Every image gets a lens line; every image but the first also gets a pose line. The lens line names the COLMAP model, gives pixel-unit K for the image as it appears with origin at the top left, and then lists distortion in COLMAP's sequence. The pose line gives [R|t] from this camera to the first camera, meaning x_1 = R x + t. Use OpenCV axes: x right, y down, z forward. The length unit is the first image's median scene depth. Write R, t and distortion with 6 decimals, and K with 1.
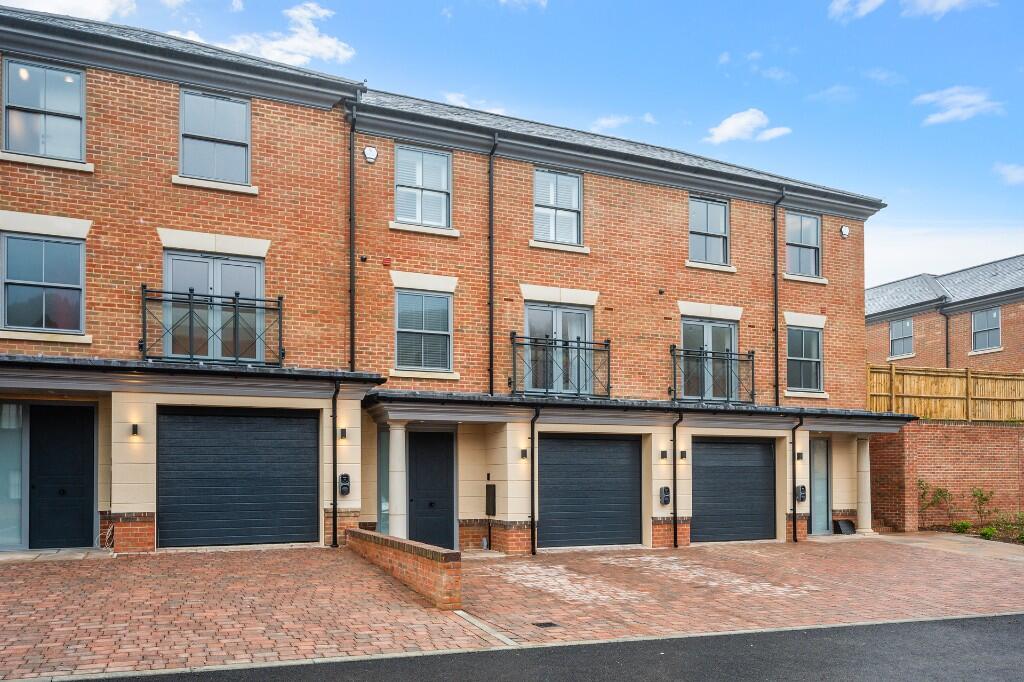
lens RADIAL K [[785.7, 0, 512.0], [0, 785.7, 341.0], [0, 0, 1]] dist [-0.005456, 0.001118]
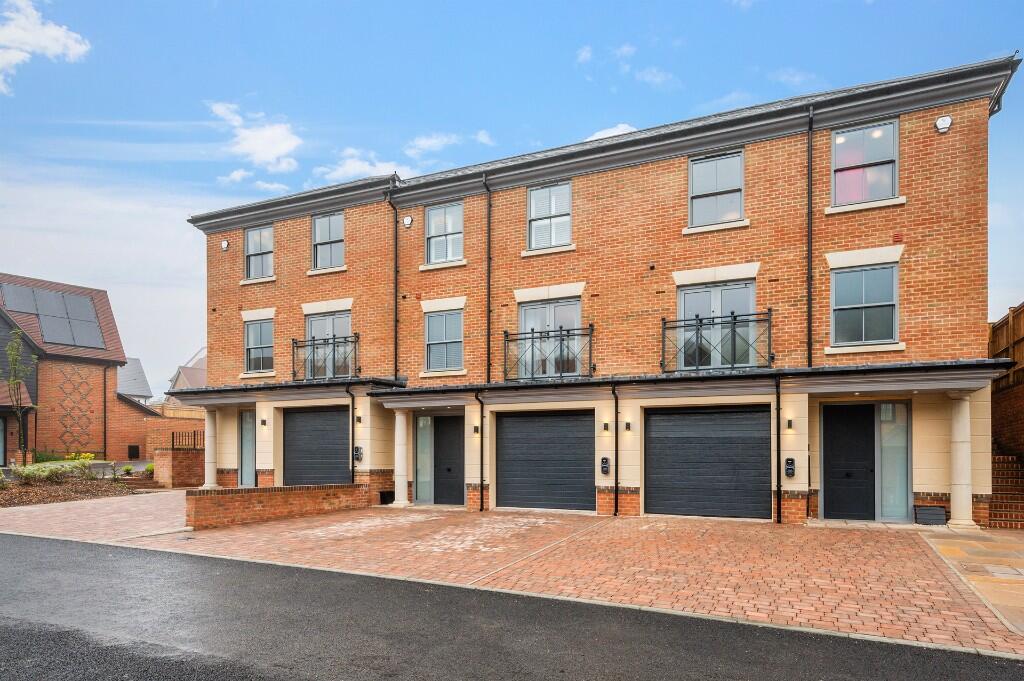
lens RADIAL K [[654.2, 0, 512.2], [0, 654.2, 353.9], [0, 0, 1]] dist [0.036847, -0.001214]
pose [[0.654954, -0.109162, -0.747742, 0.768921], [0.127796, 0.991259, -0.032776, 0.058816], [0.744784, -0.074092, 0.663180, 0.324623]]
